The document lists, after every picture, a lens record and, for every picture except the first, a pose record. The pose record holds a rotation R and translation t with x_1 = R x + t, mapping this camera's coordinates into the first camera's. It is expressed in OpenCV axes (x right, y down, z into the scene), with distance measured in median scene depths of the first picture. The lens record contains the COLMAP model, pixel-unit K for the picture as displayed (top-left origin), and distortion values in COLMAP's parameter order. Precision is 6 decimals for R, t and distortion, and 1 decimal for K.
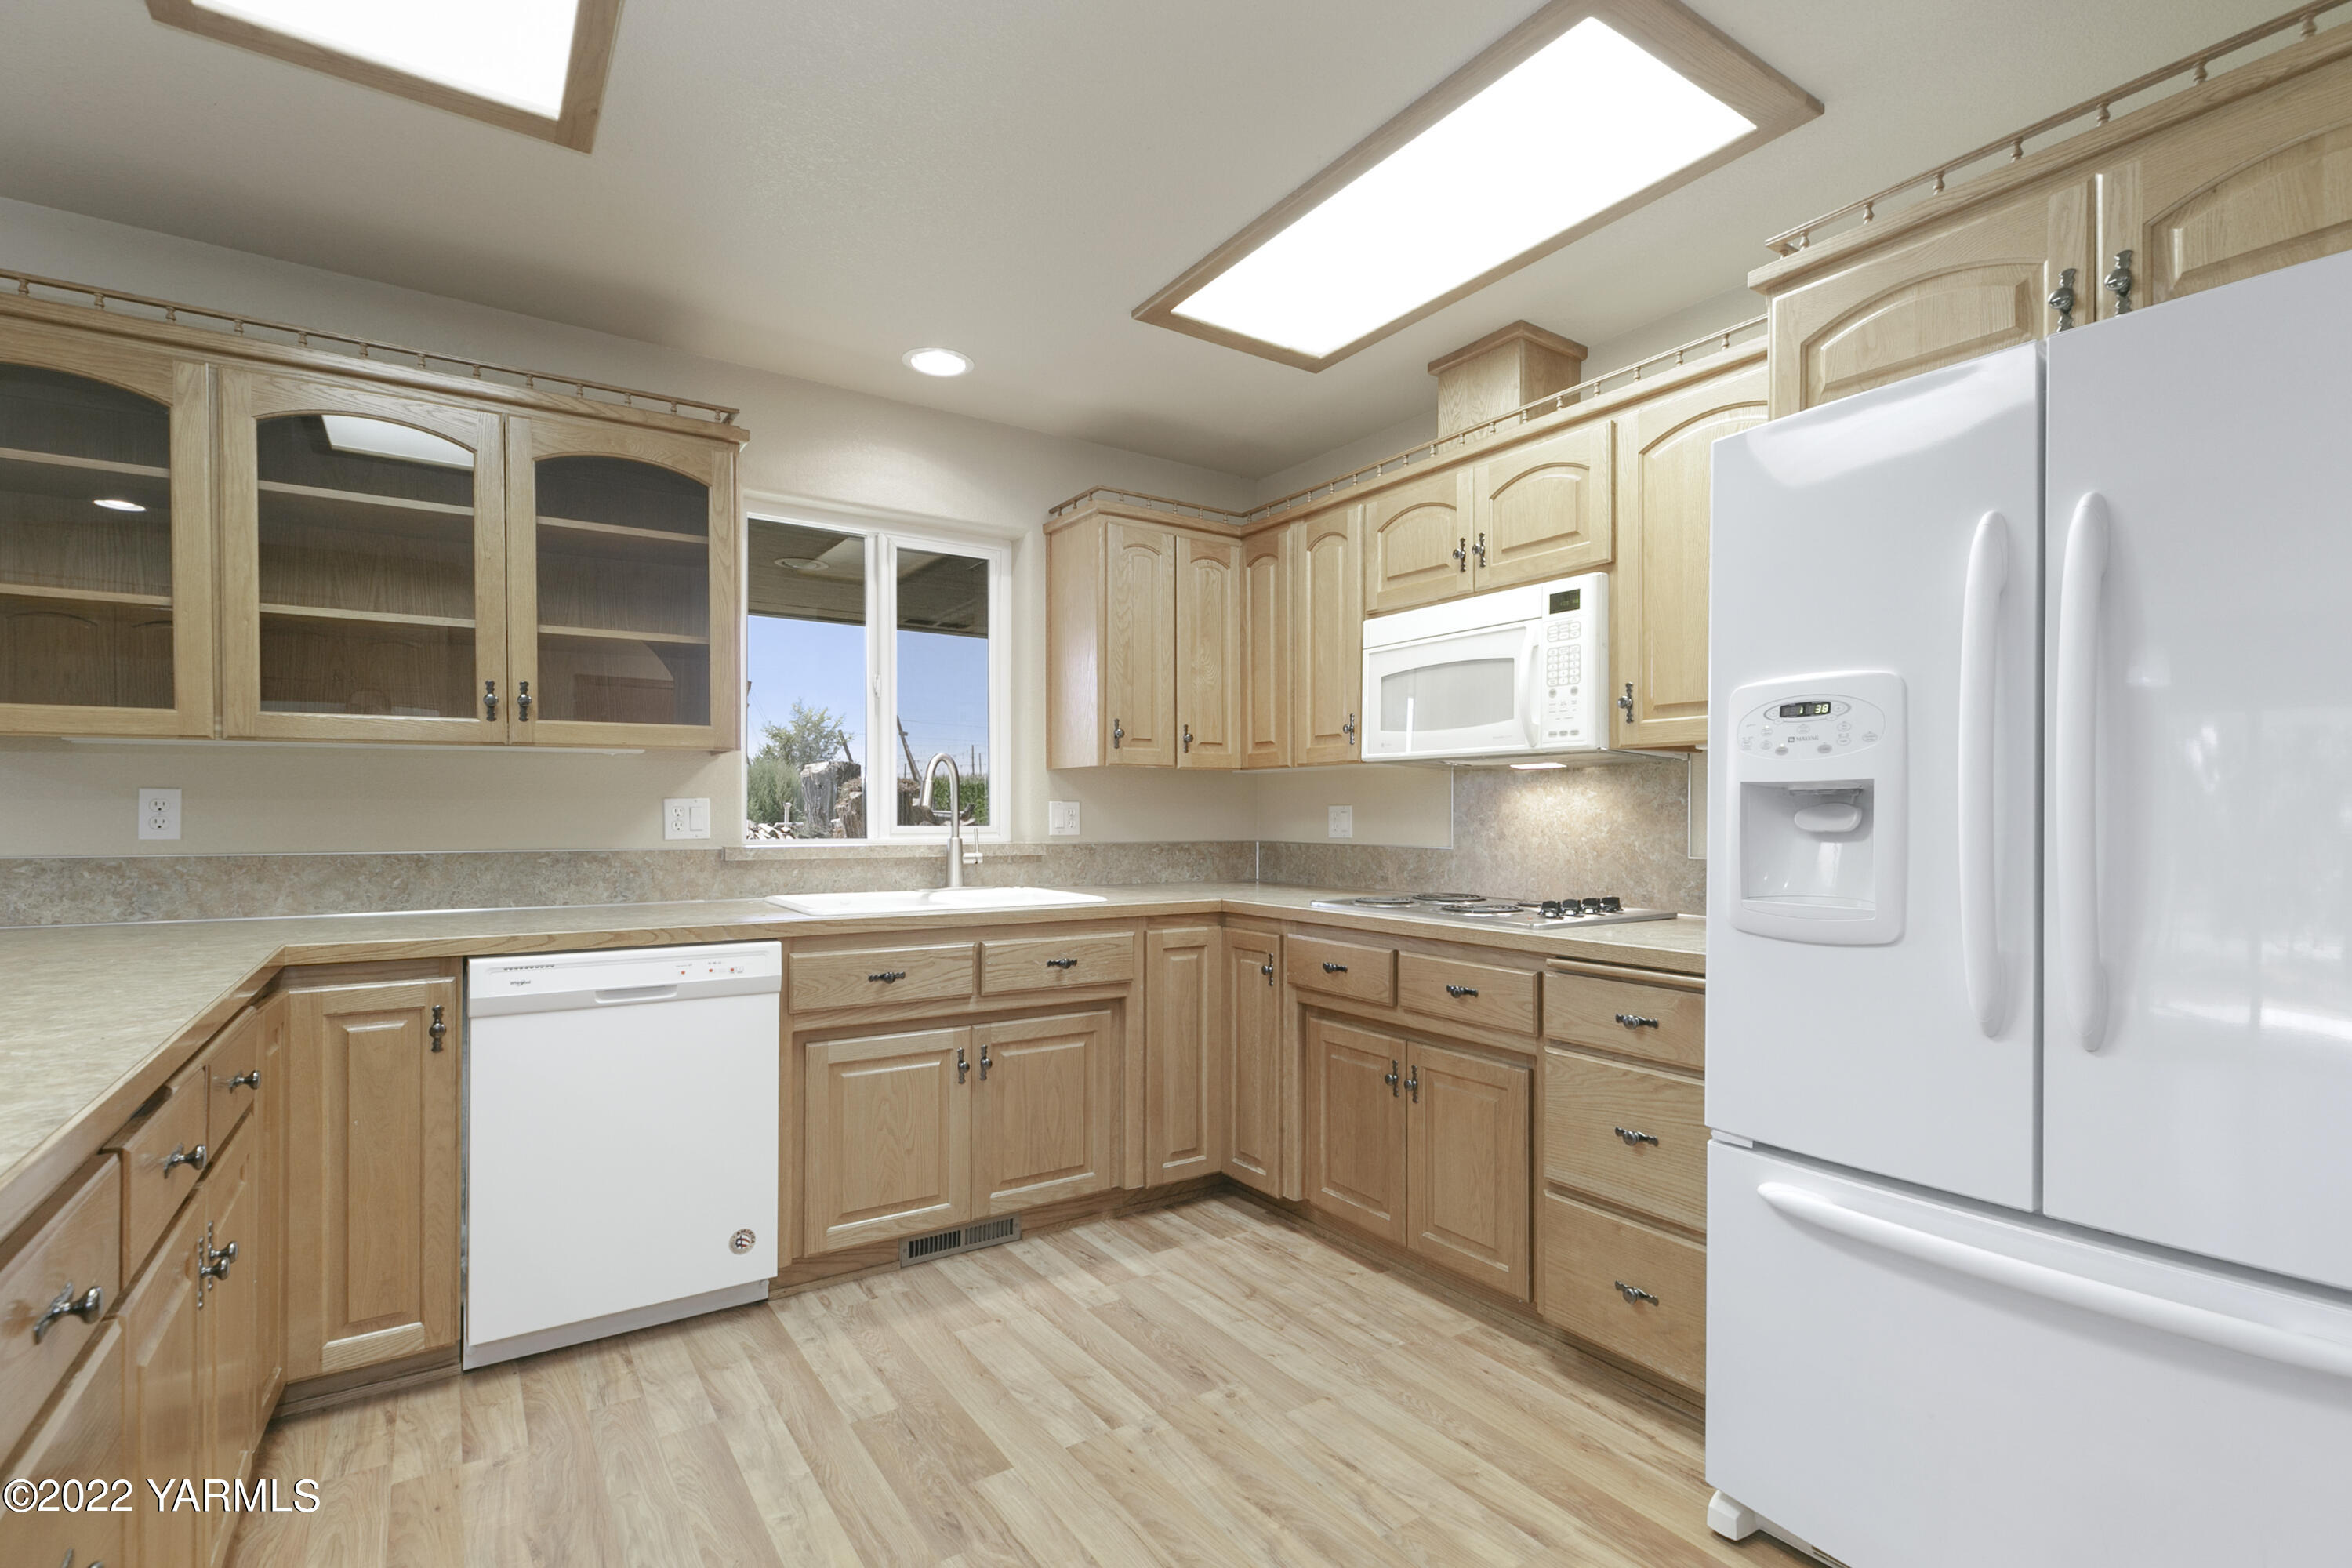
lens RADIAL K [[1092.5, 0, 1115.6], [0, 1092.5, 817.0], [0, 0, 1]] dist [0.000247, 0.000434]
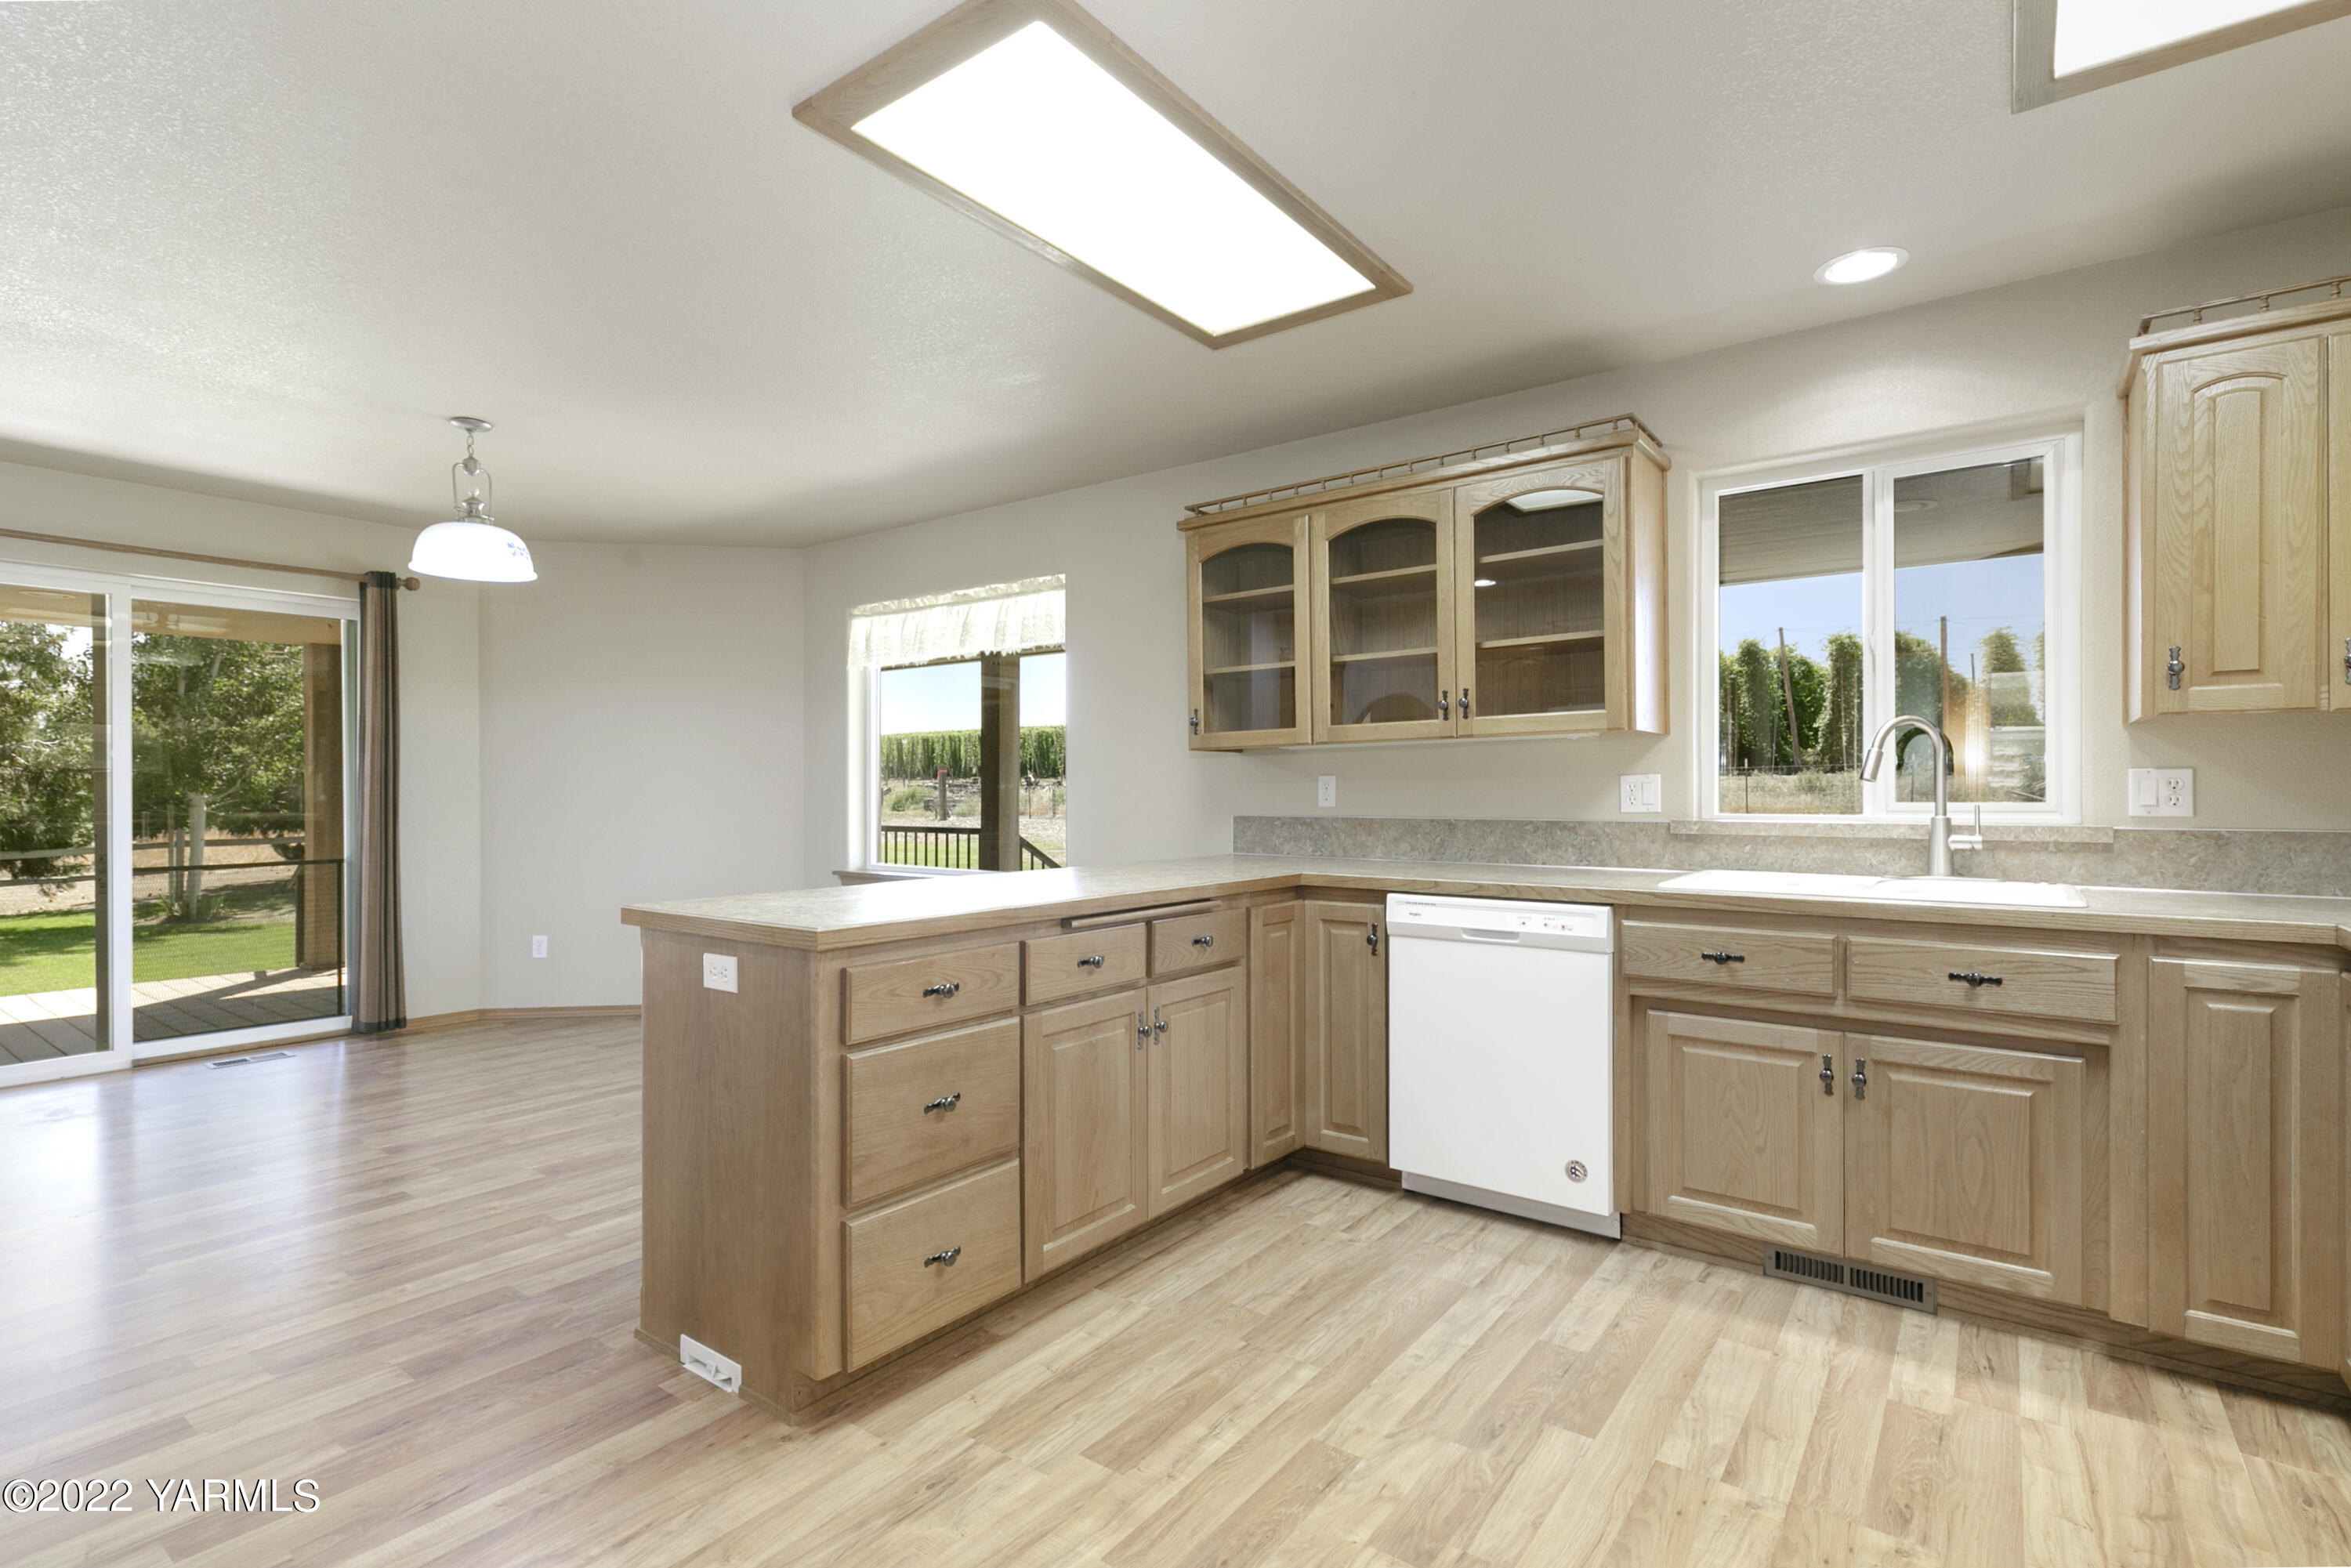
lens RADIAL K [[1092.0, 0, 1183.7], [0, 1092.0, 800.0], [0, 0, 1]] dist [0.000247, 0.000434]
pose [[0.340071, 0.004147, -0.940391, 0.536886], [0.001298, 0.999987, 0.004880, 0.002150], [0.940399, -0.002881, 0.340062, 0.228384]]
